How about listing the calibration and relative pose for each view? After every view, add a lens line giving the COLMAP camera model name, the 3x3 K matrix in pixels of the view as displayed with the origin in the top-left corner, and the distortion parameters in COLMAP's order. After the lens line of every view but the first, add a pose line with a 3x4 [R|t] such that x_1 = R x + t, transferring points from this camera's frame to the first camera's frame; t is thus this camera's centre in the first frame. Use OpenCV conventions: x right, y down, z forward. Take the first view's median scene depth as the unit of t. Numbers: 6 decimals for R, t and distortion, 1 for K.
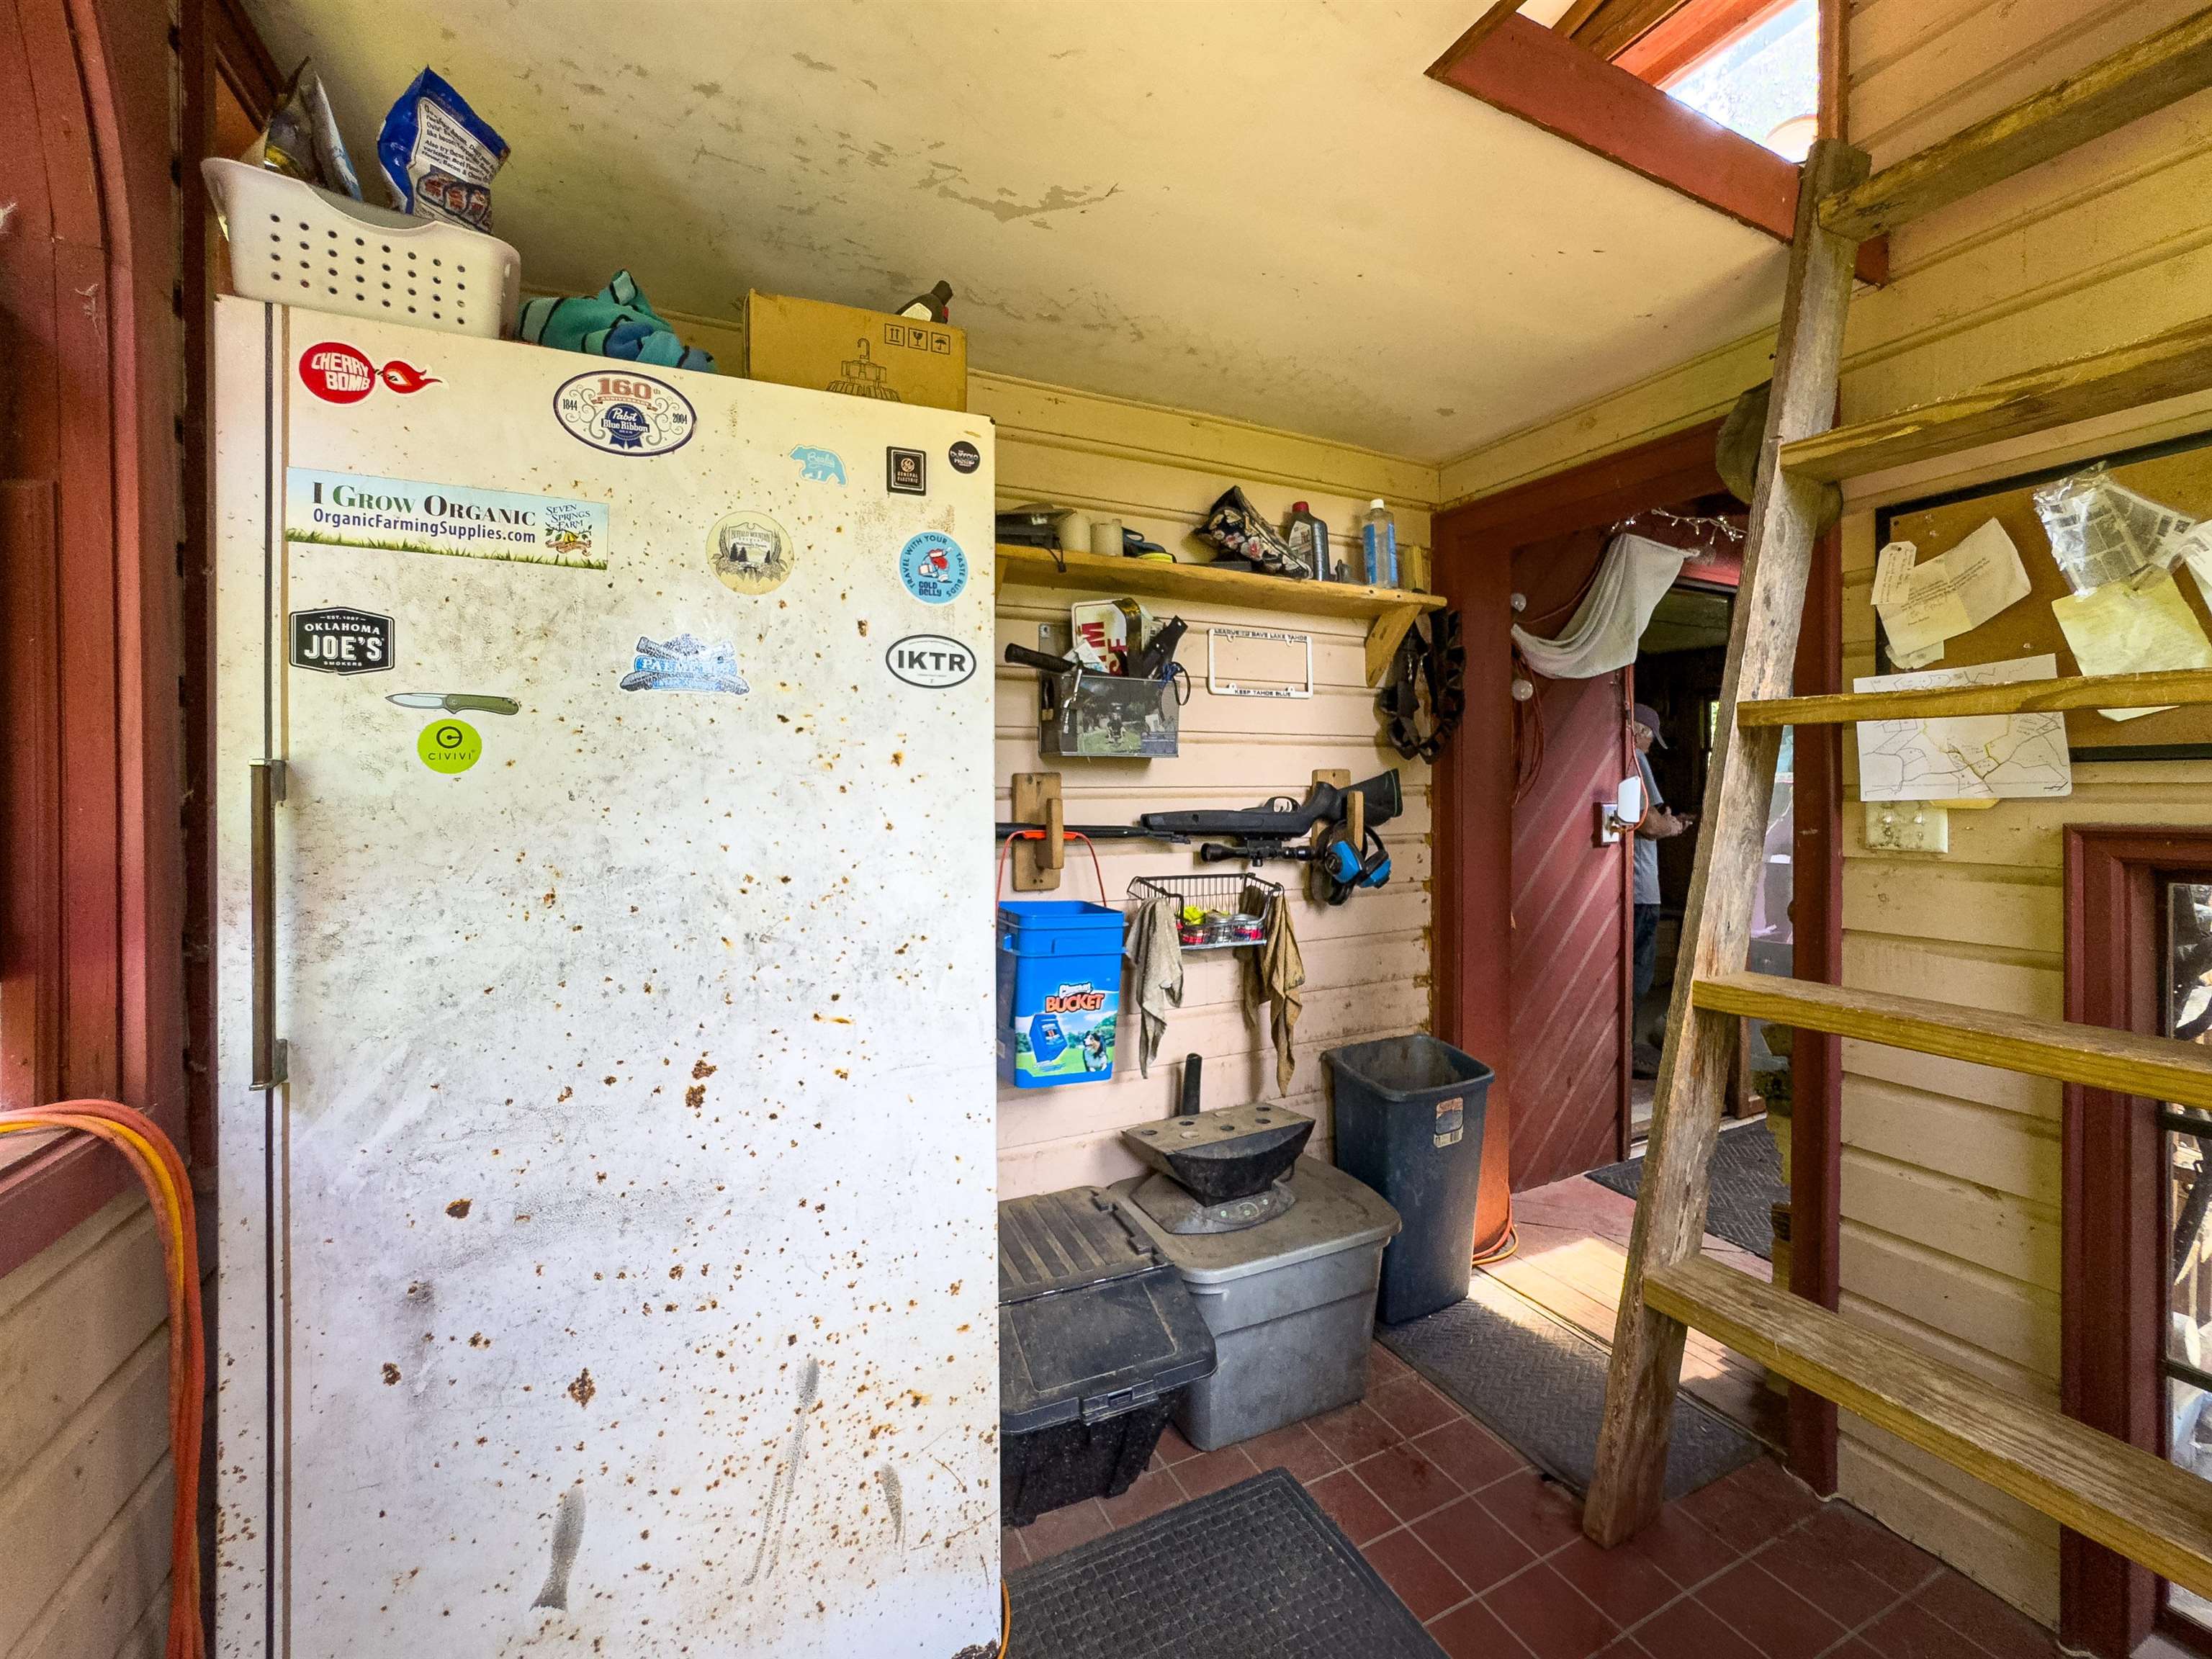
lens RADIAL K [[930.1, 0, 1078.3], [0, 930.1, 824.6], [0, 0, 1]] dist [-0.038079, 0.015522]
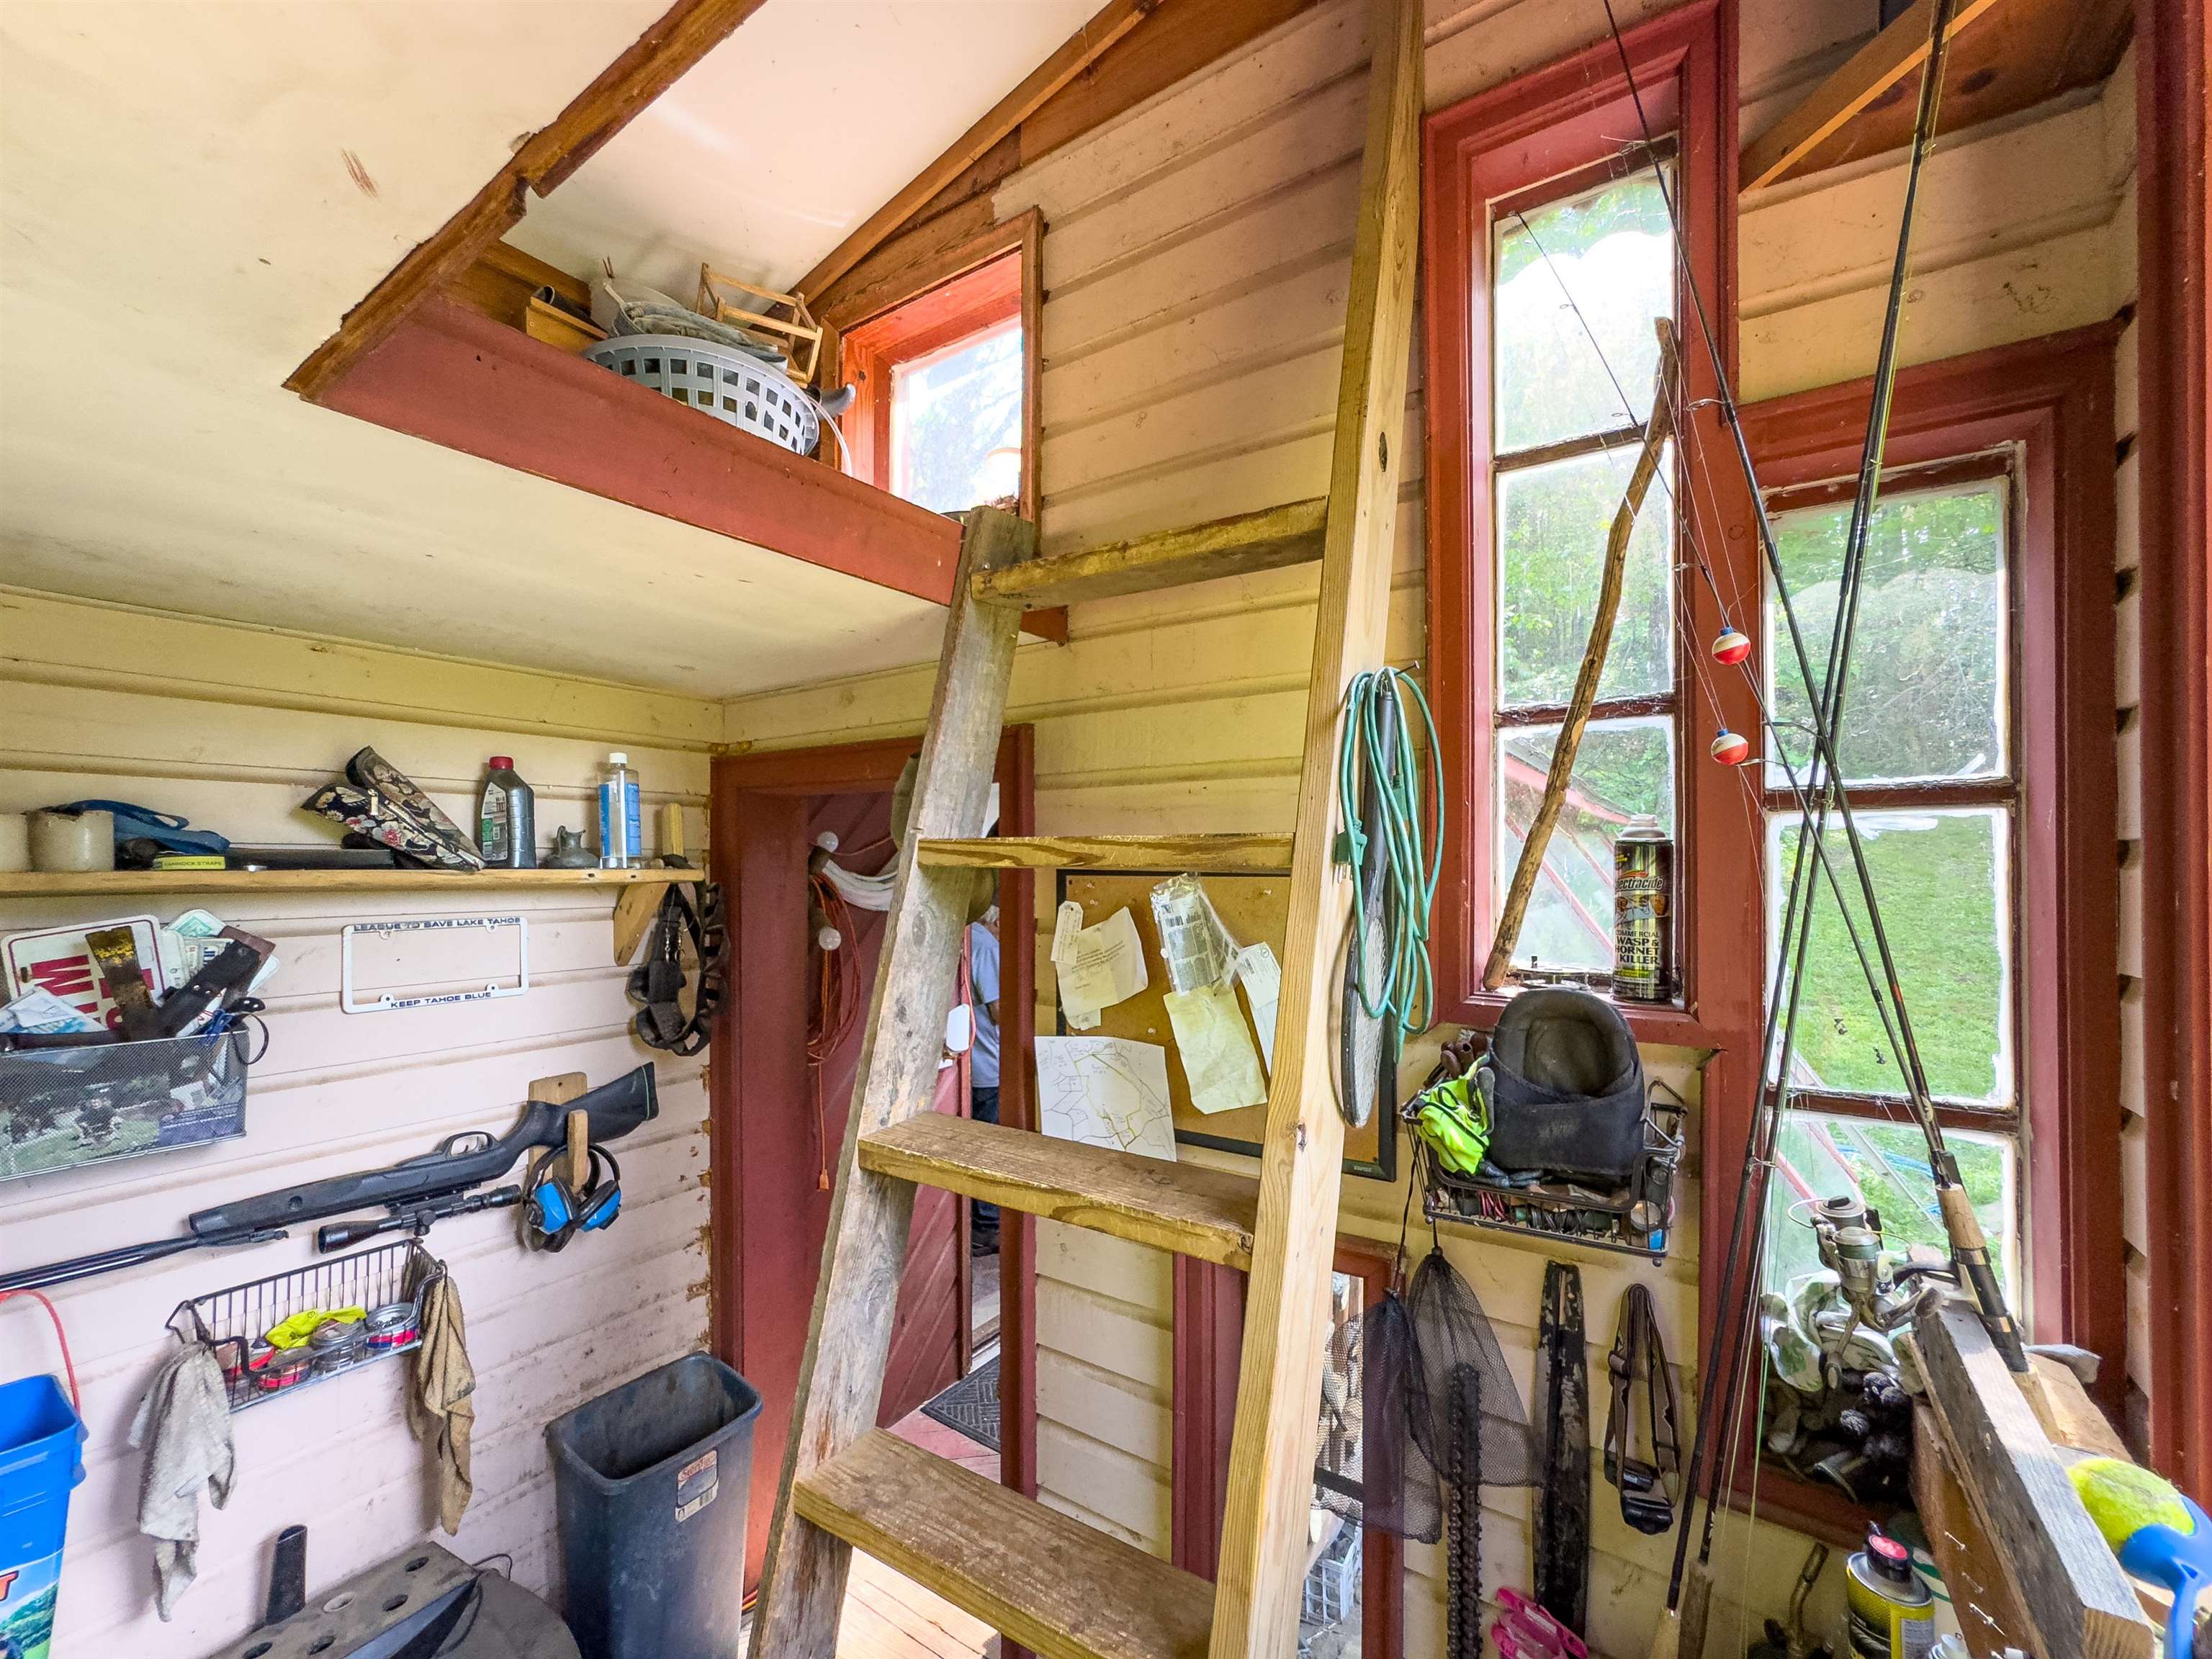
lens RADIAL K [[905.8, 0, 1103.4], [0, 905.8, 854.9], [0, 0, 1]] dist [-0.033578, 0.016846]
pose [[0.872432, 0.002867, 0.488727, 0.325005], [0.002990, 0.999933, -0.011203, -0.260258], [-0.488726, 0.011236, 0.872365, 0.075362]]
